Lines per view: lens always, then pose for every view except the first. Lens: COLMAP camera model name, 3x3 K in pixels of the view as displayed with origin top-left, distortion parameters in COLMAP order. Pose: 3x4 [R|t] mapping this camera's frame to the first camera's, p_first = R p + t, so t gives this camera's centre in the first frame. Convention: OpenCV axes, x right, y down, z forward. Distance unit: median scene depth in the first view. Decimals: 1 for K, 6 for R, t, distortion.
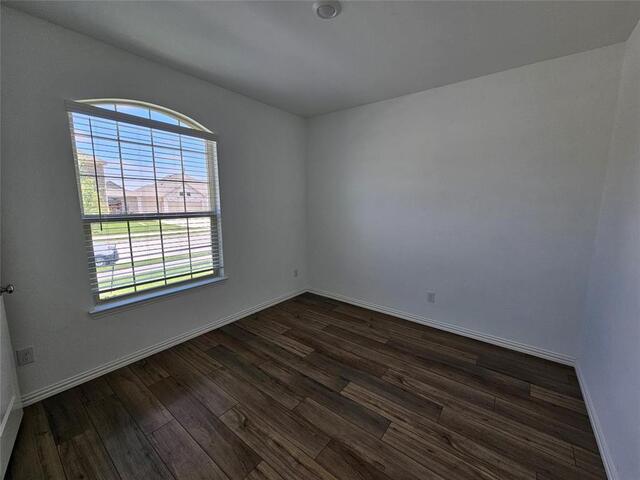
lens RADIAL K [[259.9, 0, 323.2], [0, 259.9, 238.2], [0, 0, 1]] dist [-0.001205, -0.000205]
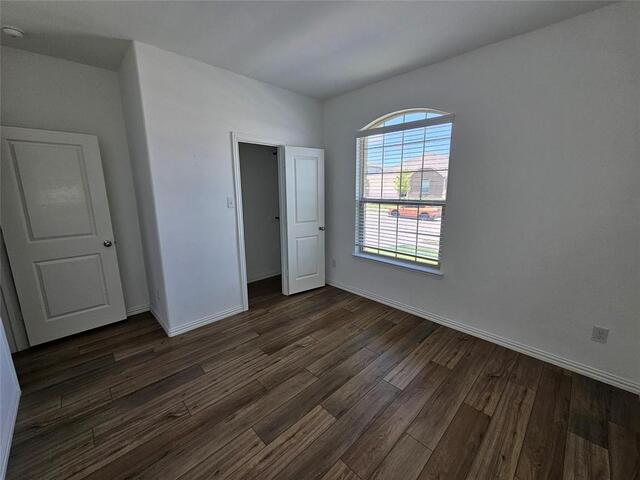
lens RADIAL K [[259.9, 0, 323.2], [0, 259.9, 238.2], [0, 0, 1]] dist [-0.001205, -0.000205]
pose [[-0.132975, 0.181781, -0.974307, 0.694773], [-0.138475, 0.969987, 0.199874, -0.120116], [0.981398, 0.161496, -0.103812, 0.845759]]
